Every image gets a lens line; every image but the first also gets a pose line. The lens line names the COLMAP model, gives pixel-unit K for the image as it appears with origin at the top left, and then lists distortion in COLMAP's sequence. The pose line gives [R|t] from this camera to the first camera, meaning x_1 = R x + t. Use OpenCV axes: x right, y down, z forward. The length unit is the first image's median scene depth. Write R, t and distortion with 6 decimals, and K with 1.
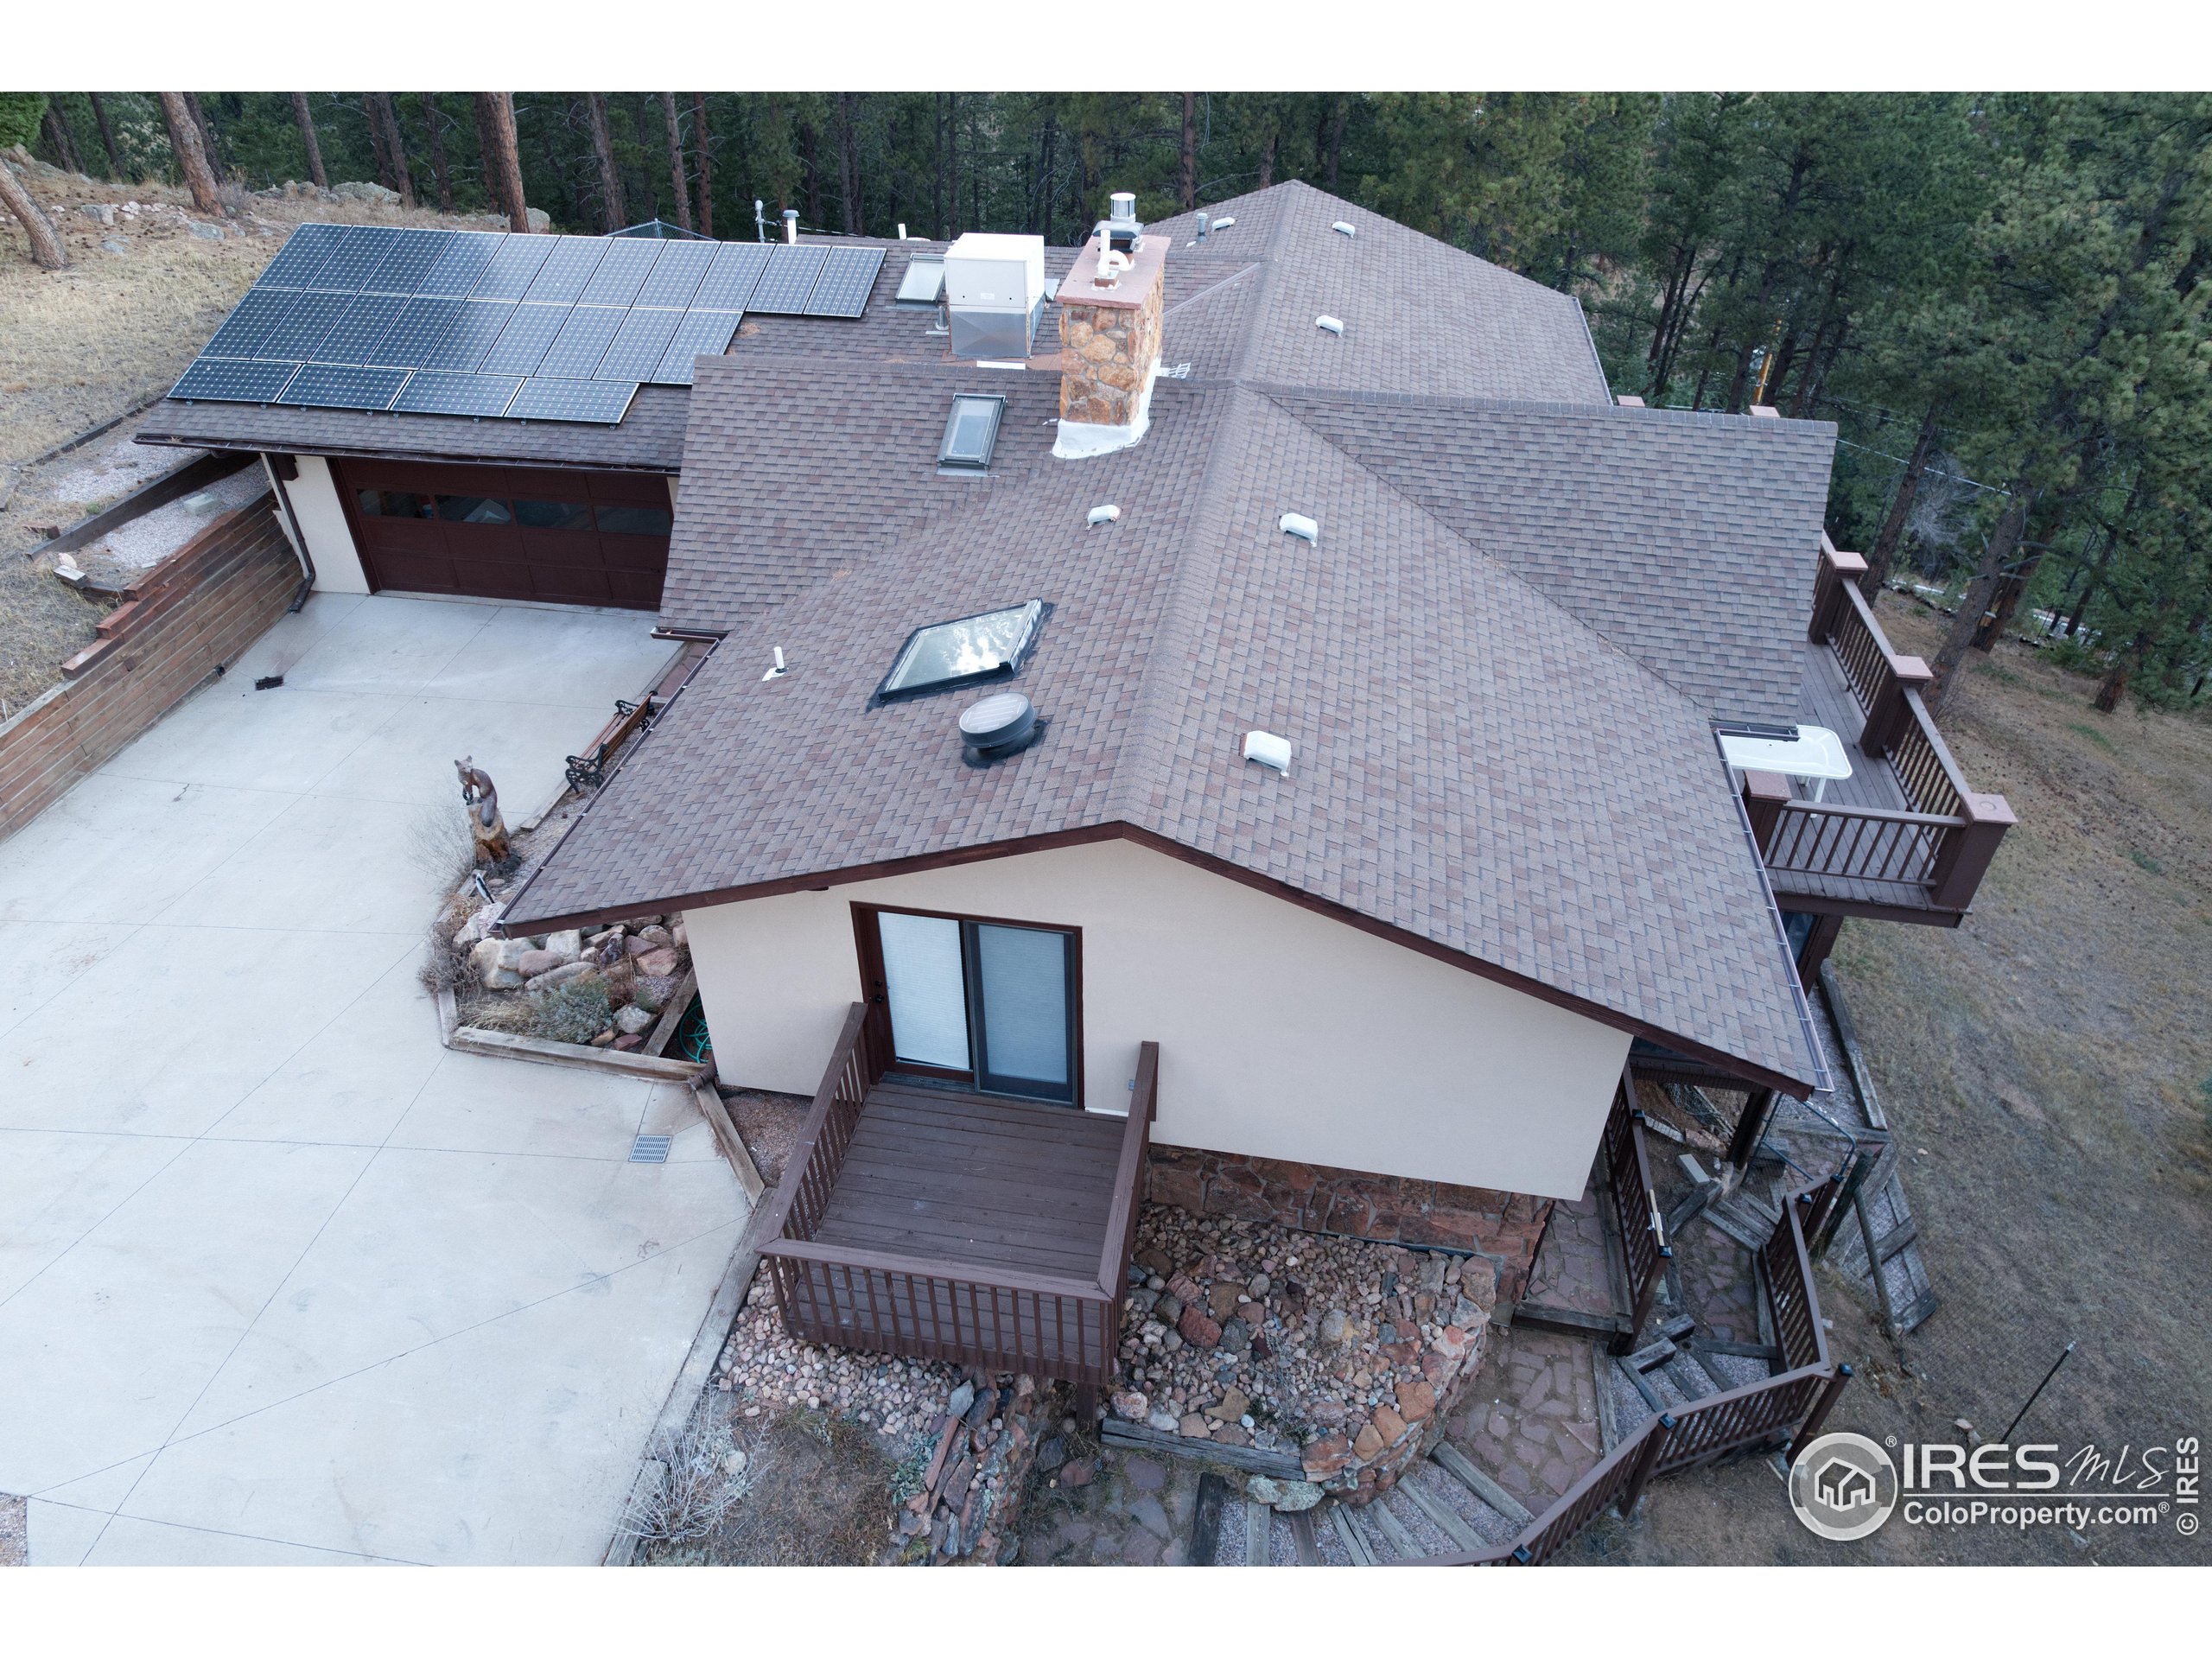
lens RADIAL K [[1415.4, 0, 1103.5], [0, 1415.4, 823.0], [0, 0, 1]] dist [-0.018948, 0.026563]
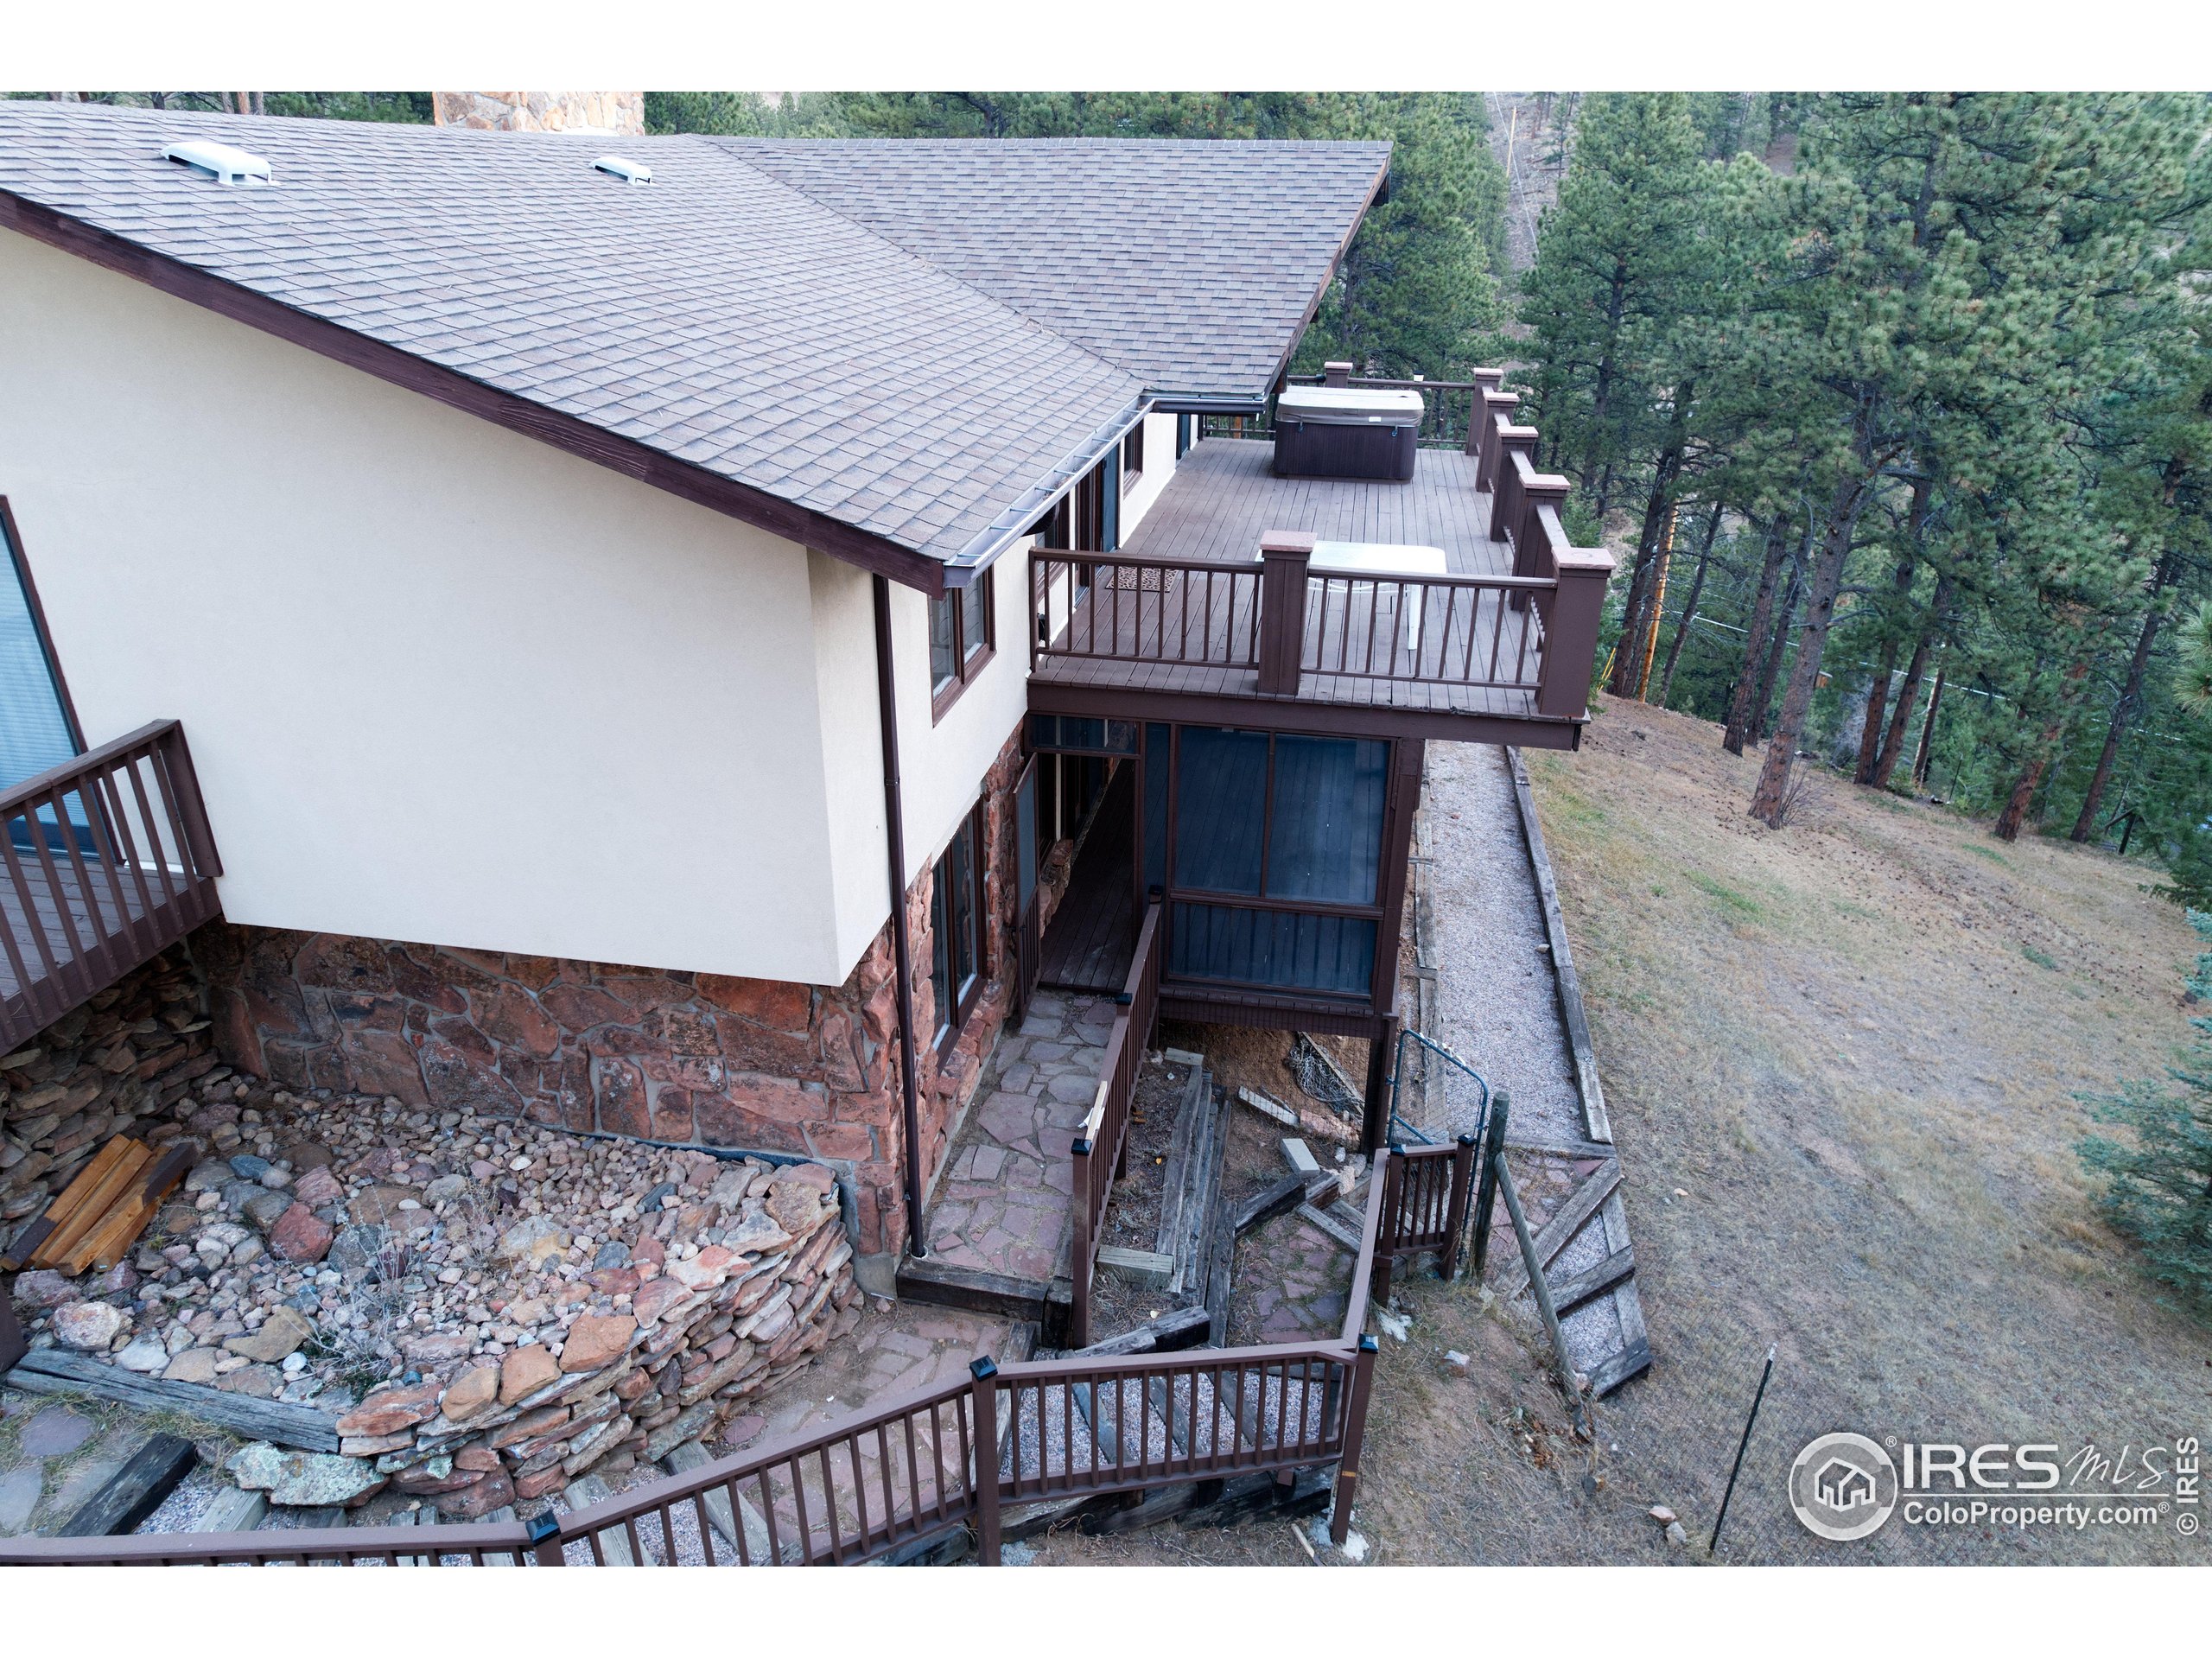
lens RADIAL K [[1415.4, 0, 1103.5], [0, 1415.4, 823.0], [0, 0, 1]] dist [-0.018948, 0.026563]
pose [[0.999928, 0.007761, -0.009131, 0.319965], [-0.009482, 0.978329, -0.206838, 0.226788], [0.007328, 0.206910, 0.978333, 0.259295]]
